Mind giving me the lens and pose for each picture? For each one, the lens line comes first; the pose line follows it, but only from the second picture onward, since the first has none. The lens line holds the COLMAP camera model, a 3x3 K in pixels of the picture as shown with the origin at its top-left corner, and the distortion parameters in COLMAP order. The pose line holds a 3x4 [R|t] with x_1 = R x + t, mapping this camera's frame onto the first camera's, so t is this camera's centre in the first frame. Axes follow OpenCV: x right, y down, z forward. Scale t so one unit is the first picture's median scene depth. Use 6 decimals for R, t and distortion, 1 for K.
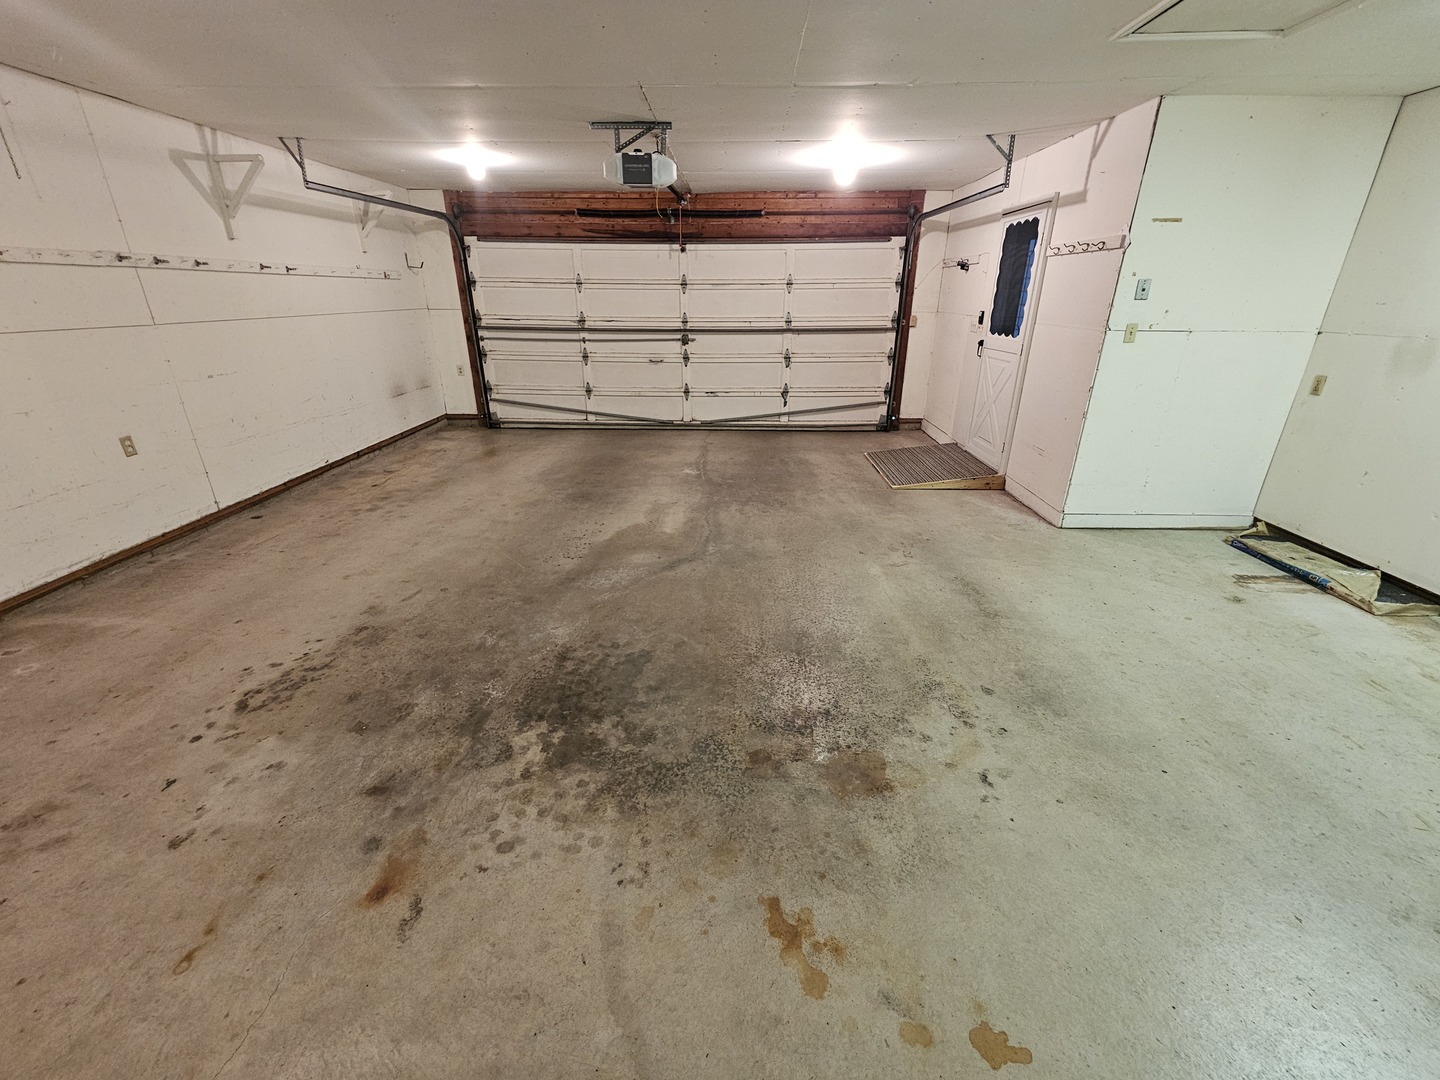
lens RADIAL K [[591.9, 0, 722.2], [0, 591.9, 539.6], [0, 0, 1]] dist [-0.001186, -0.000189]
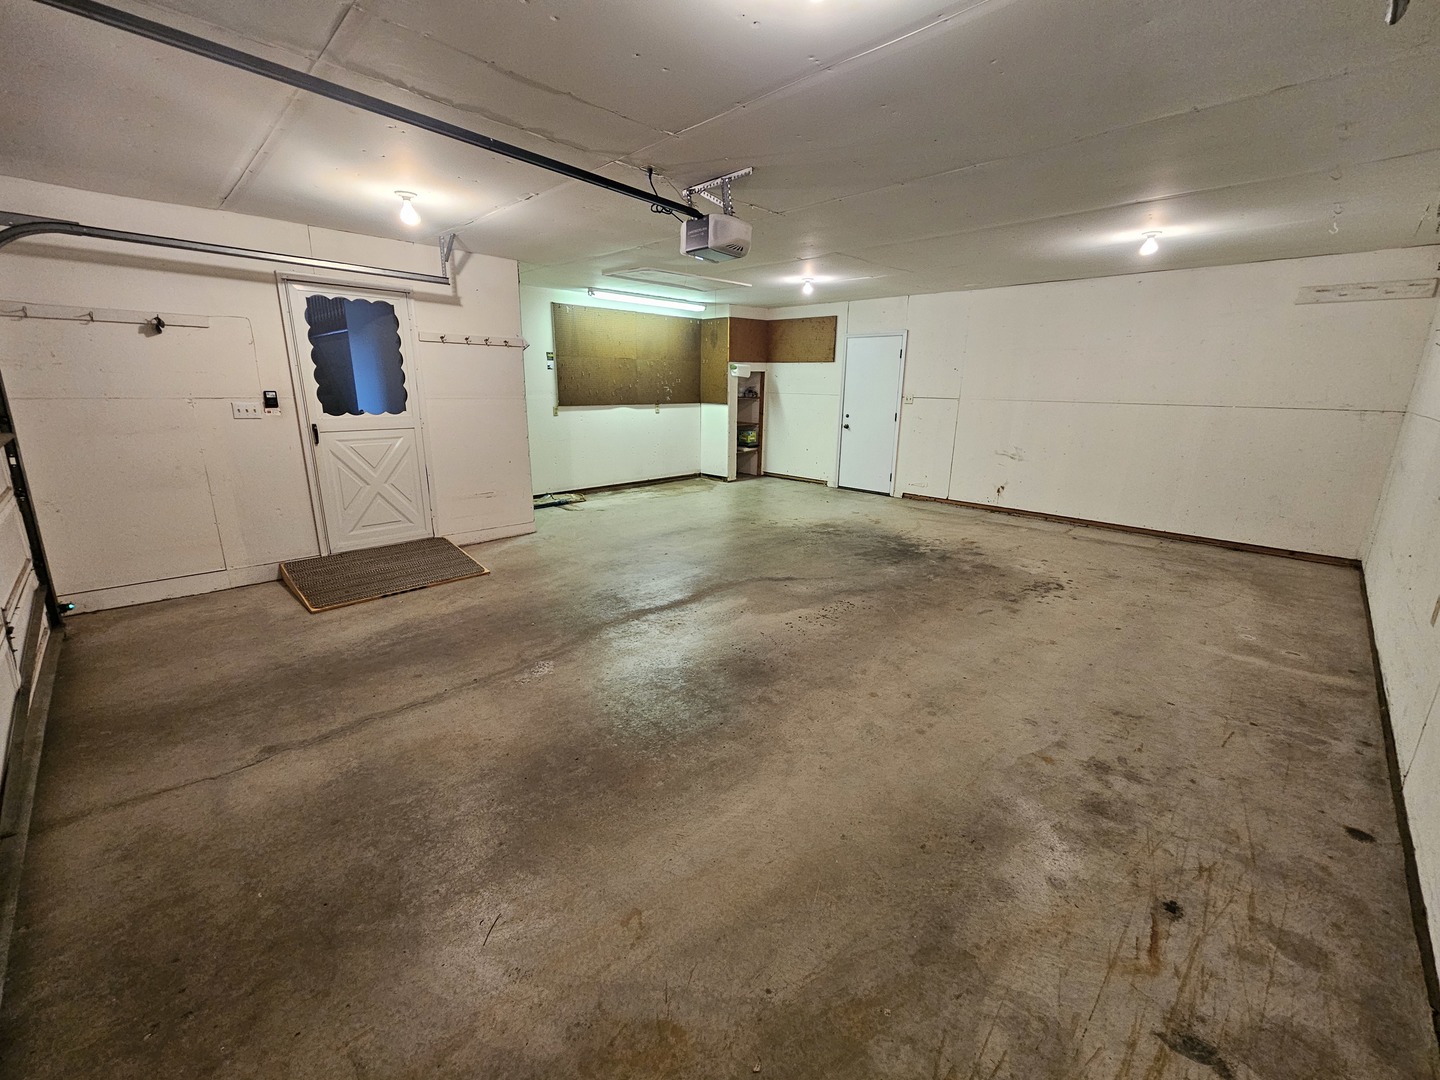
lens RADIAL K [[591.9, 0, 721.7], [0, 591.9, 537.6], [0, 0, 1]] dist [-0.001186, -0.000189]
pose [[-0.723222, -0.186564, 0.664939, -0.893613], [0.250908, 0.826049, 0.504667, -0.778416], [-0.643425, 0.531825, -0.550606, 1.897229]]
